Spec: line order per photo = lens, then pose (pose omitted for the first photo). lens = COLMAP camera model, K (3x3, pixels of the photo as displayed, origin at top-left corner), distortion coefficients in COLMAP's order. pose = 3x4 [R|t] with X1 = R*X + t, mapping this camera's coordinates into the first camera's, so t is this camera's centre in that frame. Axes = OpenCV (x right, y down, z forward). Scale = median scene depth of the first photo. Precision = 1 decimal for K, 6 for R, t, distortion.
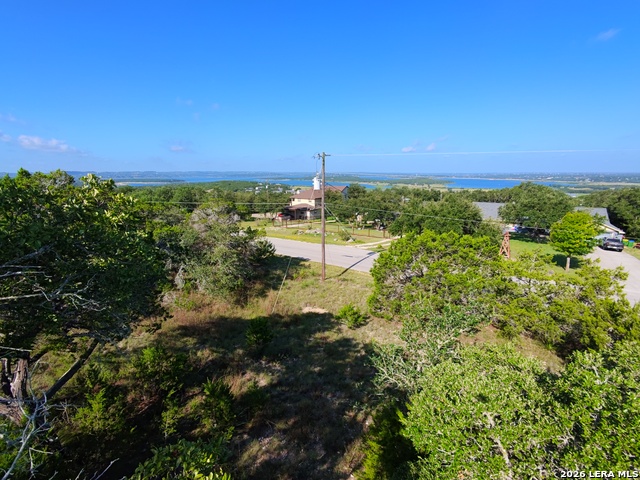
lens RADIAL K [[291.9, 0, 325.3], [0, 291.9, 243.2], [0, 0, 1]] dist [0.002358, -0.005361]
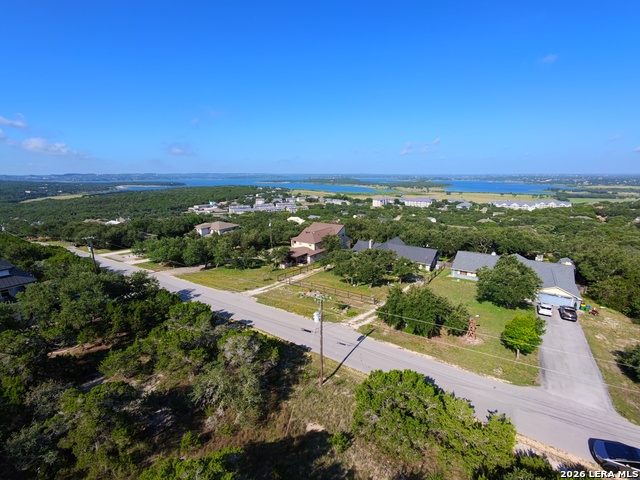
lens RADIAL K [[291.9, 0, 325.3], [0, 291.9, 243.2], [0, 0, 1]] dist [0.002358, -0.005361]
pose [[0.999999, -0.001027, 0.001044, 0.008527], [0.001032, 0.999990, -0.004374, -0.485215], [-0.001039, 0.004375, 0.999990, -0.304552]]
